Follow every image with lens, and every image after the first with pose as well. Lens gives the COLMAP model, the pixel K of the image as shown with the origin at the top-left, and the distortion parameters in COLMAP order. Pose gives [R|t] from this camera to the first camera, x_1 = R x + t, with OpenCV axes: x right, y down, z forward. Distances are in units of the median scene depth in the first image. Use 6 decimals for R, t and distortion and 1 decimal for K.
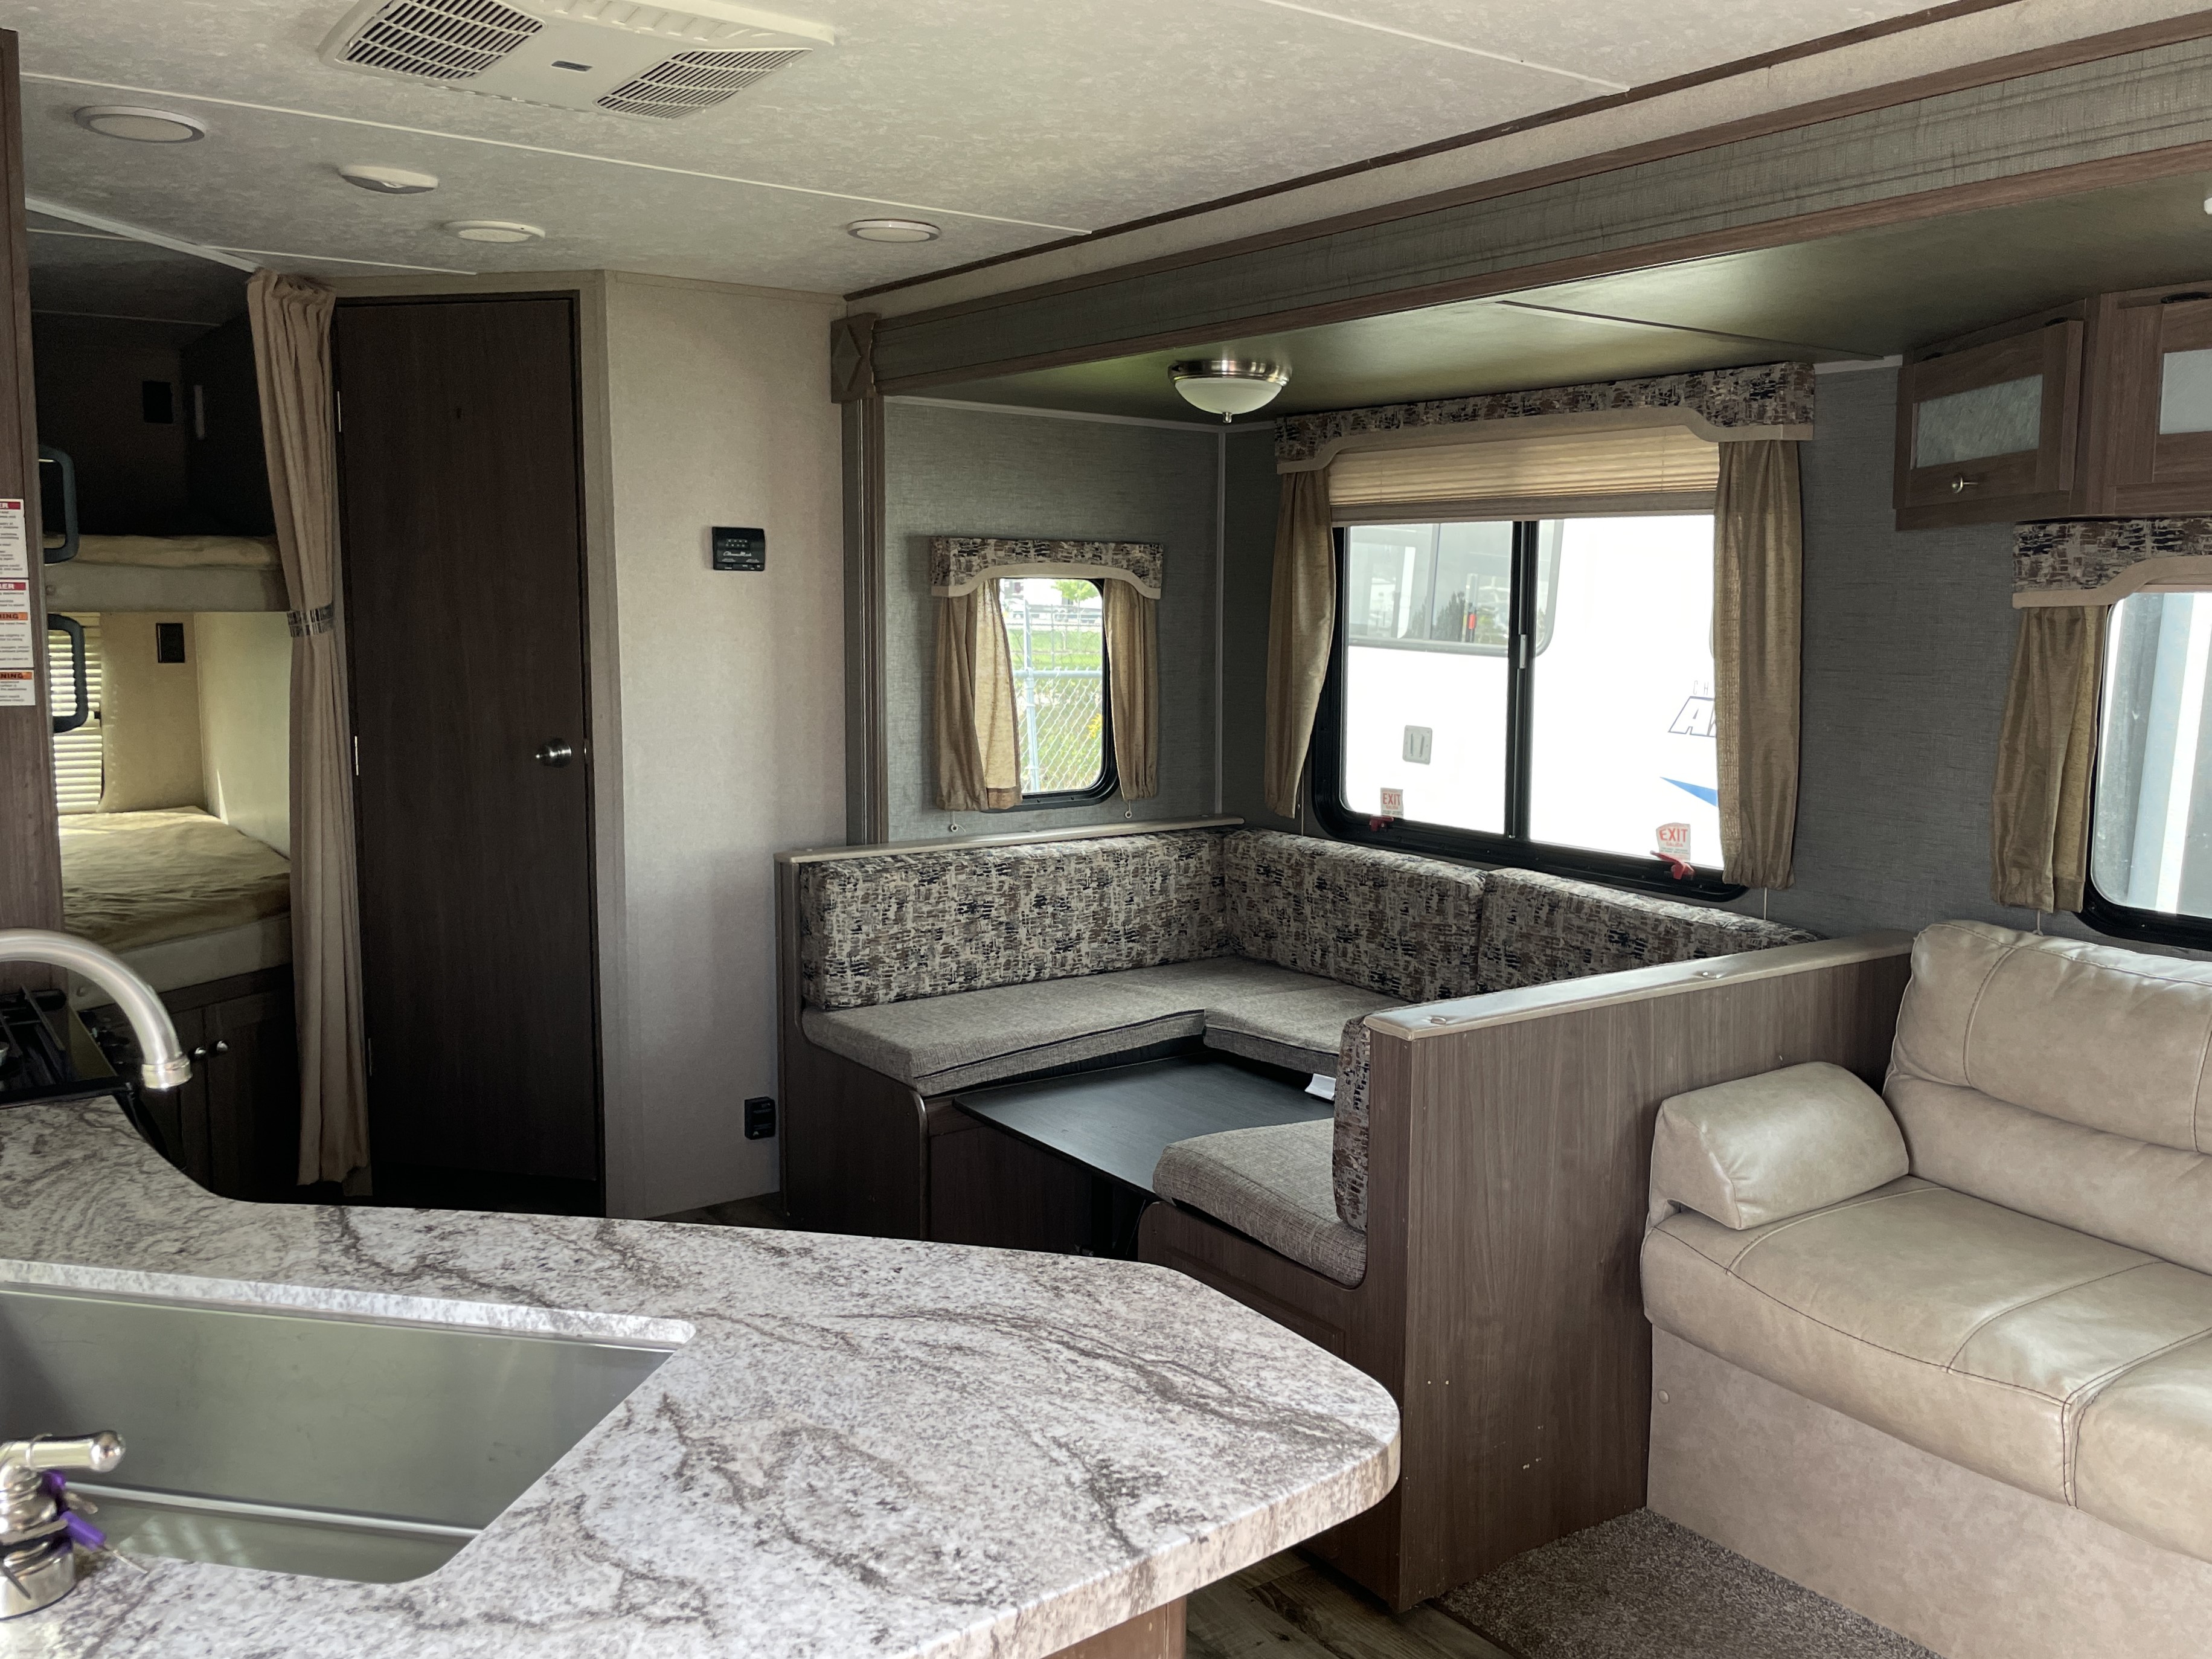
lens RADIAL K [[1880.8, 0, 1106.0], [0, 1880.8, 829.5], [0, 0, 1]] dist [0.106527, -0.175895]
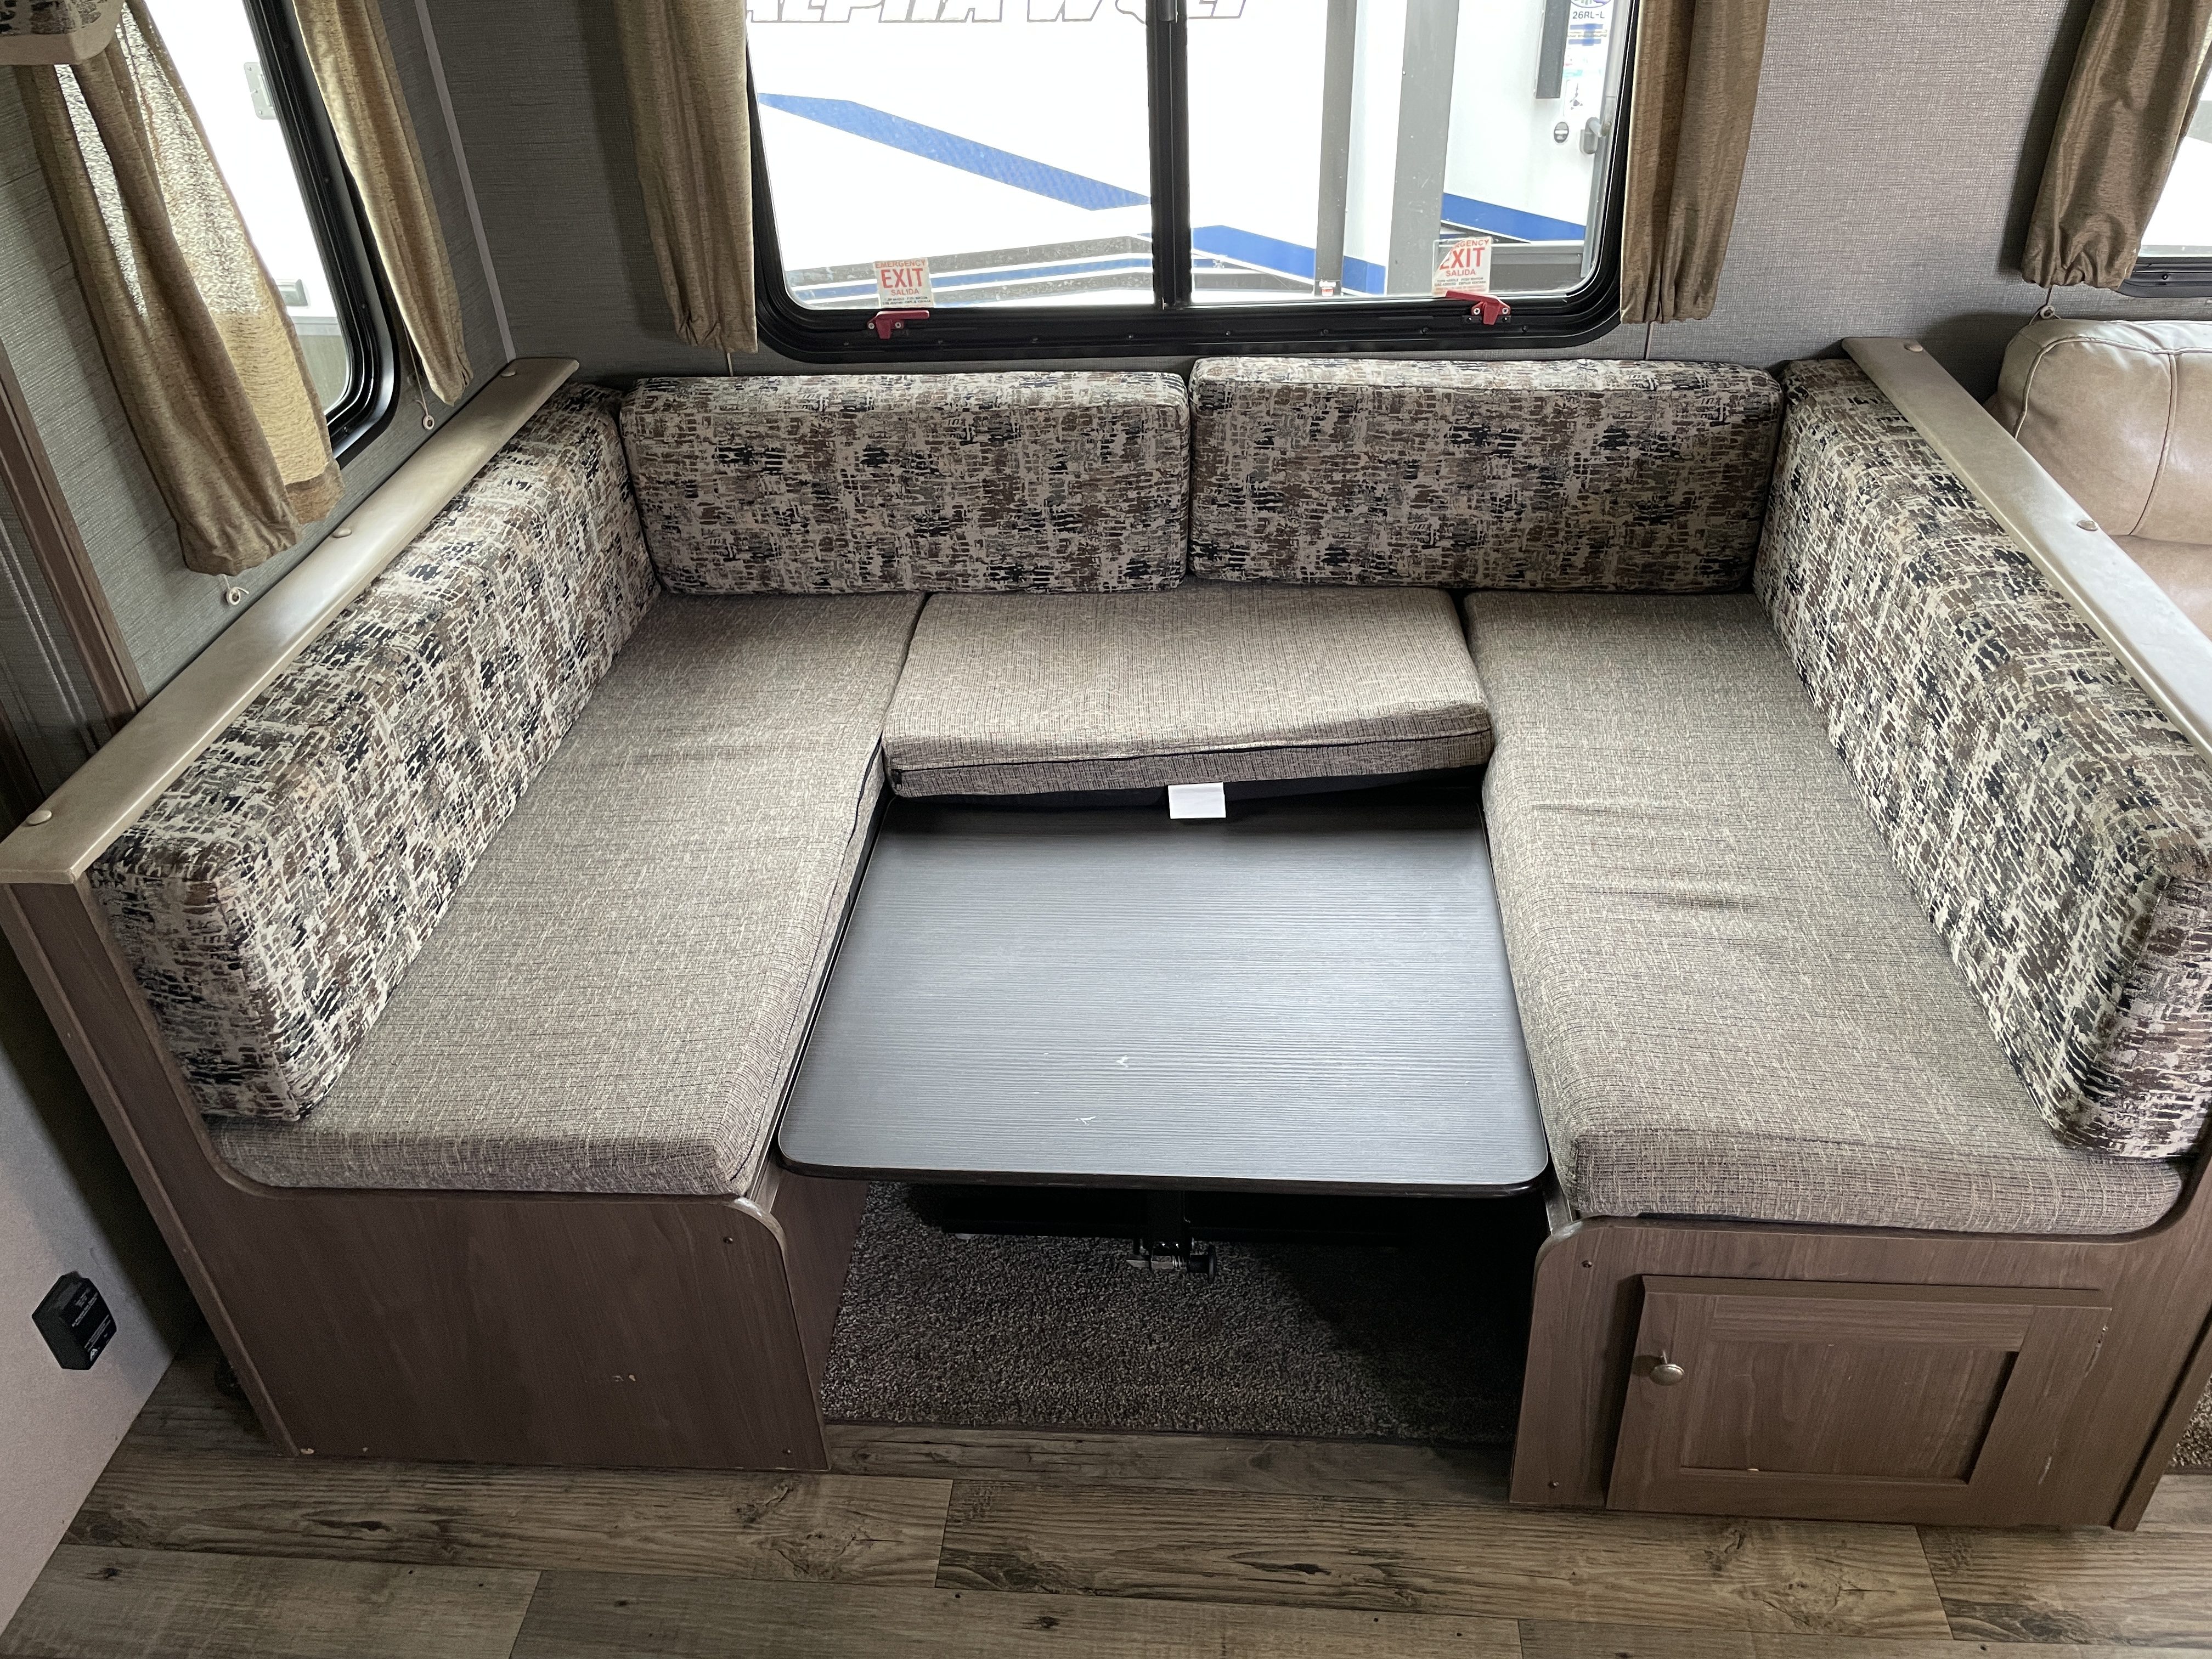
lens RADIAL K [[1679.4, 0, 1106.0], [0, 1679.4, 829.5], [0, 0, 1]] dist [0.078233, -0.113210]
pose [[0.633780, -0.466040, 0.617357, -0.338422], [0.147804, 0.856379, 0.494741, -0.185509], [-0.759261, -0.222309, 0.611639, 0.865734]]
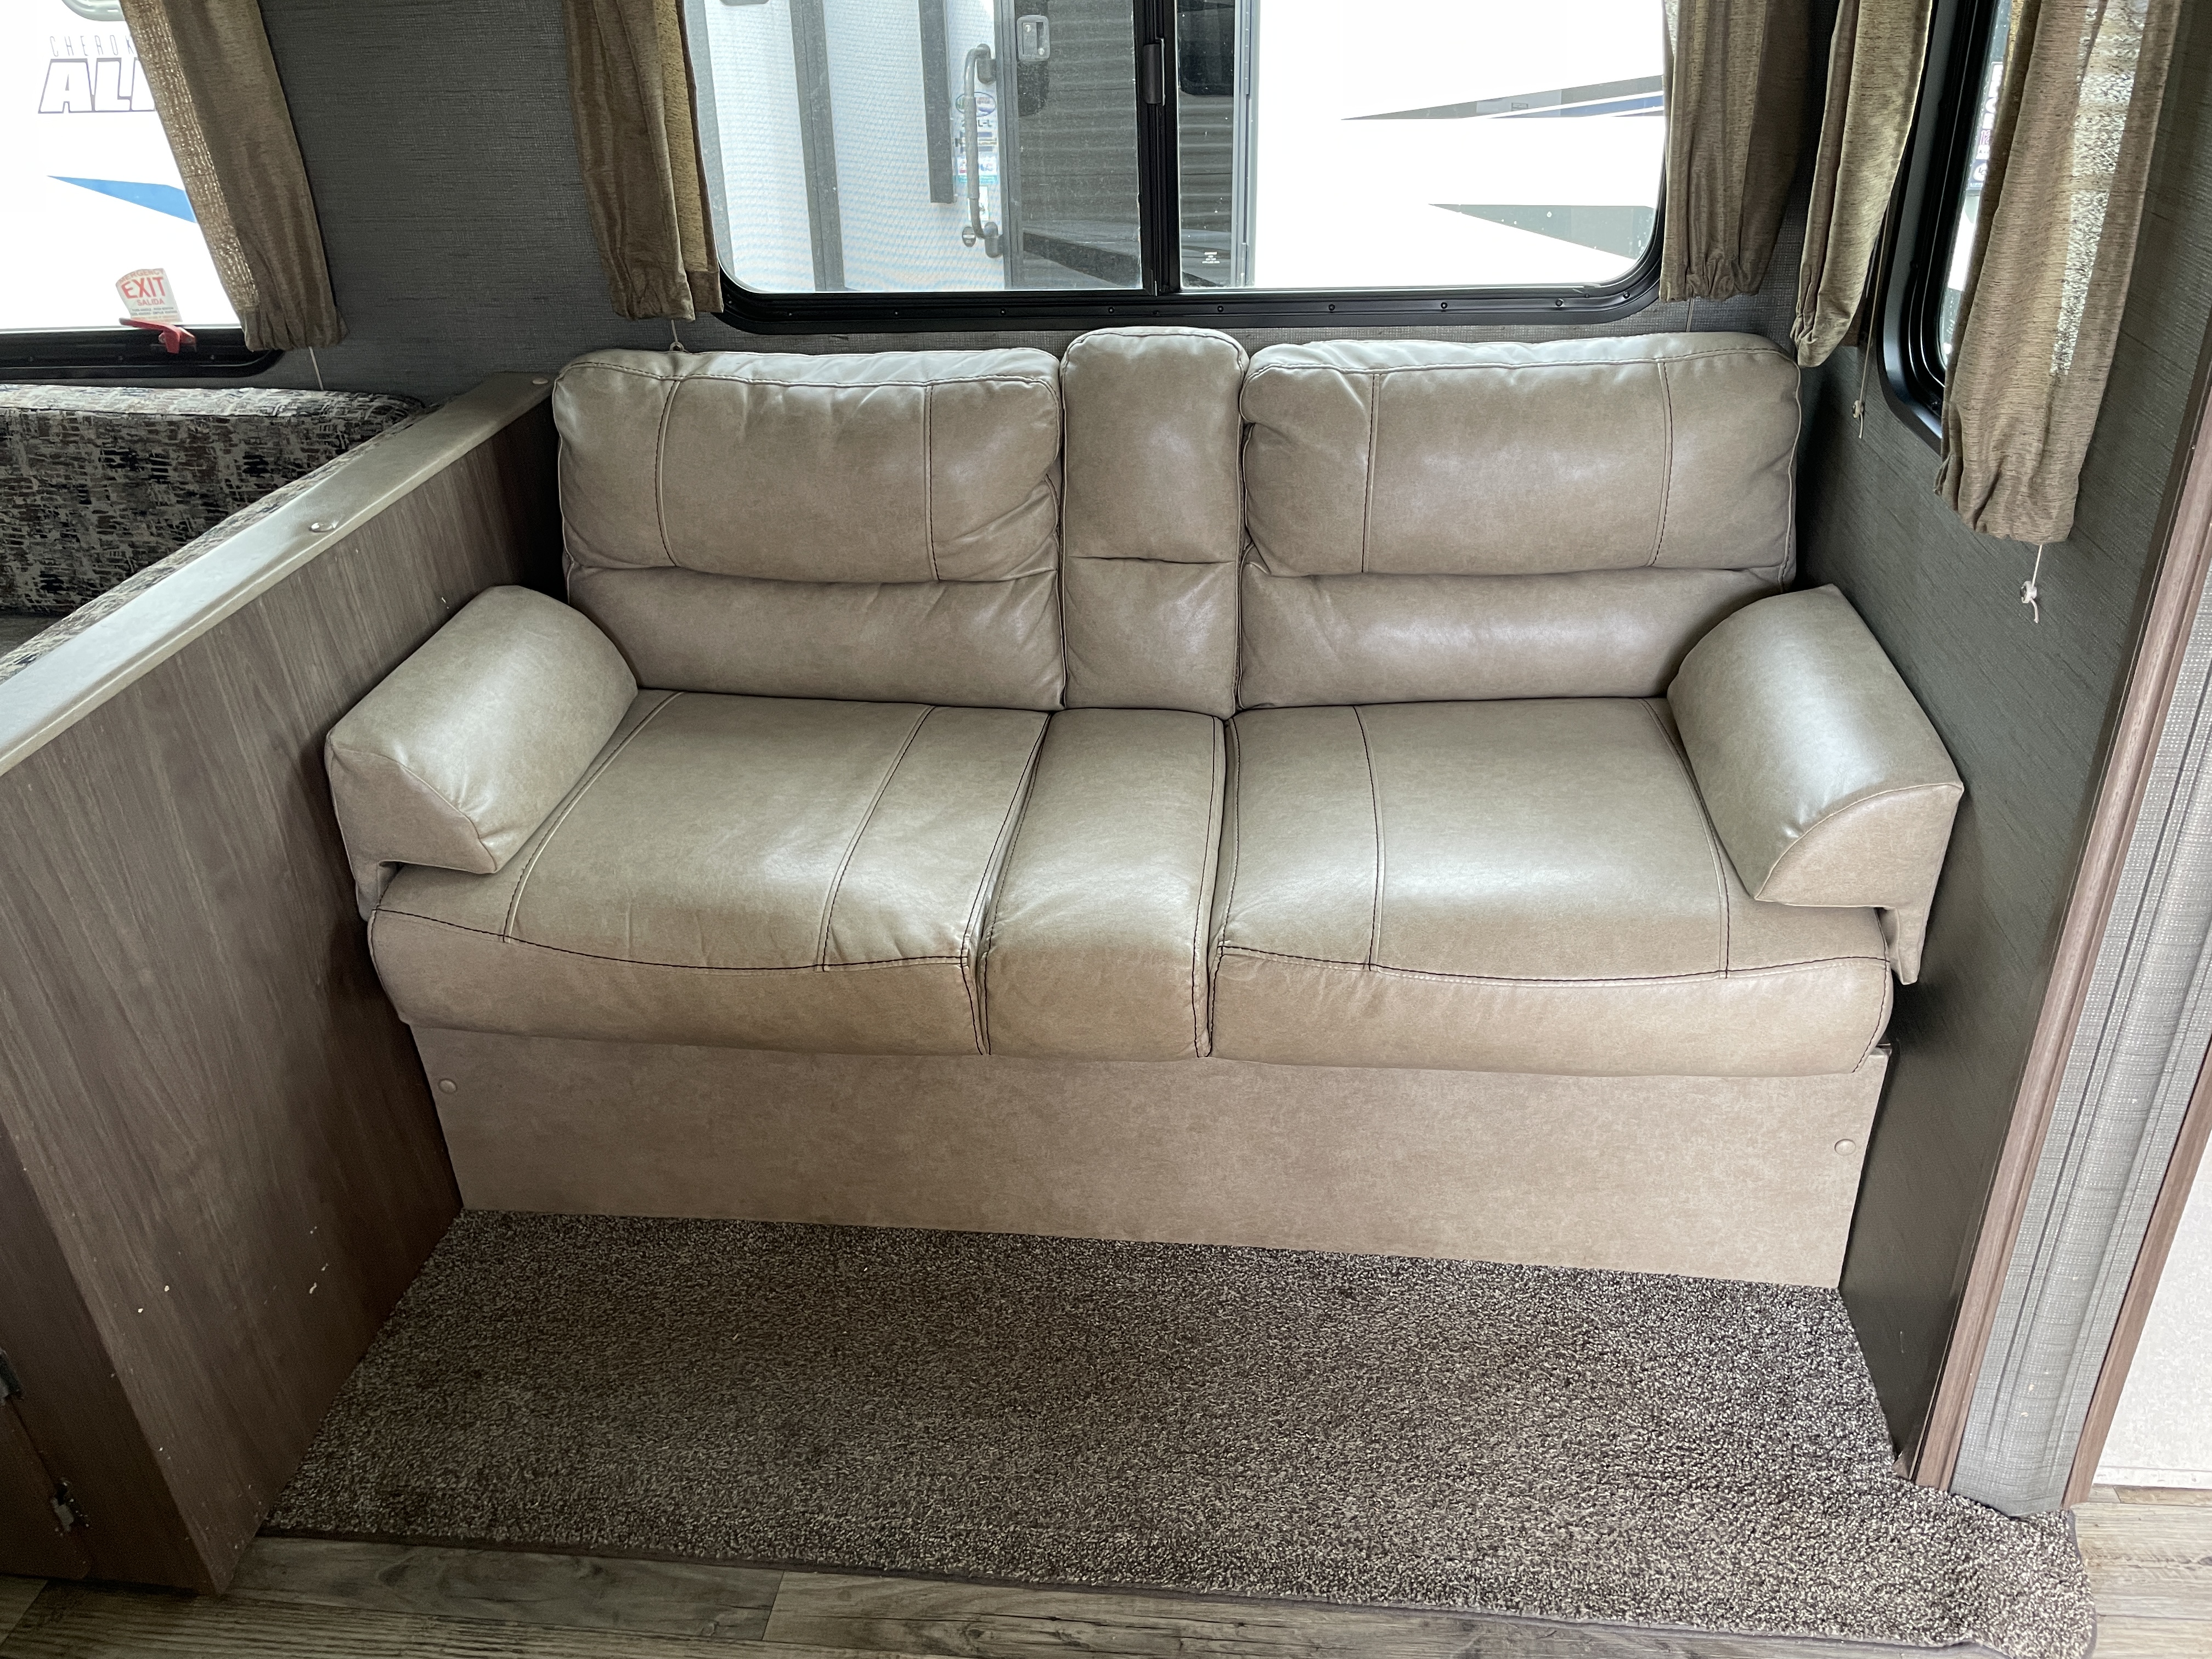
lens RADIAL K [[1679.4, 0, 1106.0], [0, 1679.4, 829.5], [0, 0, 1]] dist [0.078233, -0.113210]
pose [[0.666585, -0.397033, 0.630895, 0.082938], [0.138721, 0.897639, 0.418332, -0.039214], [-0.732408, -0.191335, 0.653429, 0.389647]]
